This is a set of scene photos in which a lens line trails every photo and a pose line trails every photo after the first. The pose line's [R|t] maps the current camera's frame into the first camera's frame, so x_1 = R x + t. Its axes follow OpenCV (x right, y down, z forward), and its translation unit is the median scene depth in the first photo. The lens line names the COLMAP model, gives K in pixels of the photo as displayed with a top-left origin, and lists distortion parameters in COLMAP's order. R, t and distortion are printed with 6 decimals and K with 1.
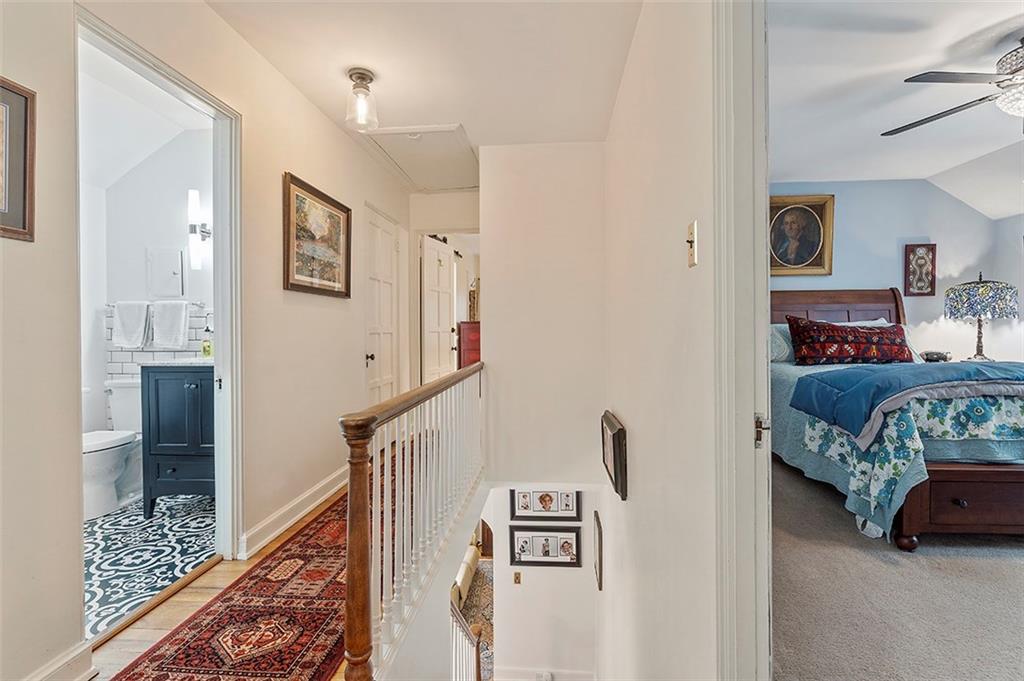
lens RADIAL K [[471.0, 0, 509.5], [0, 471.0, 333.6], [0, 0, 1]] dist [-0.000447, -0.000180]
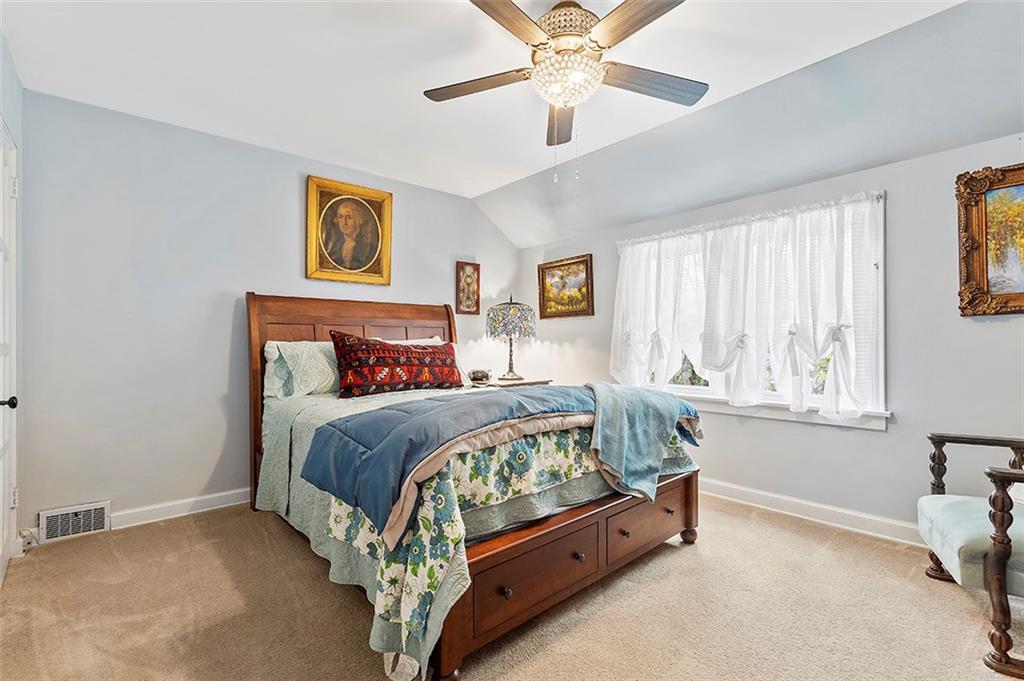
lens RADIAL K [[471.0, 0, 513.1], [0, 471.0, 342.7], [0, 0, 1]] dist [-0.000447, -0.000180]
pose [[0.694446, 0.004109, 0.719533, 0.377713], [0.007650, 0.999885, -0.013094, -0.010582], [-0.719504, 0.014598, 0.694335, 0.410875]]
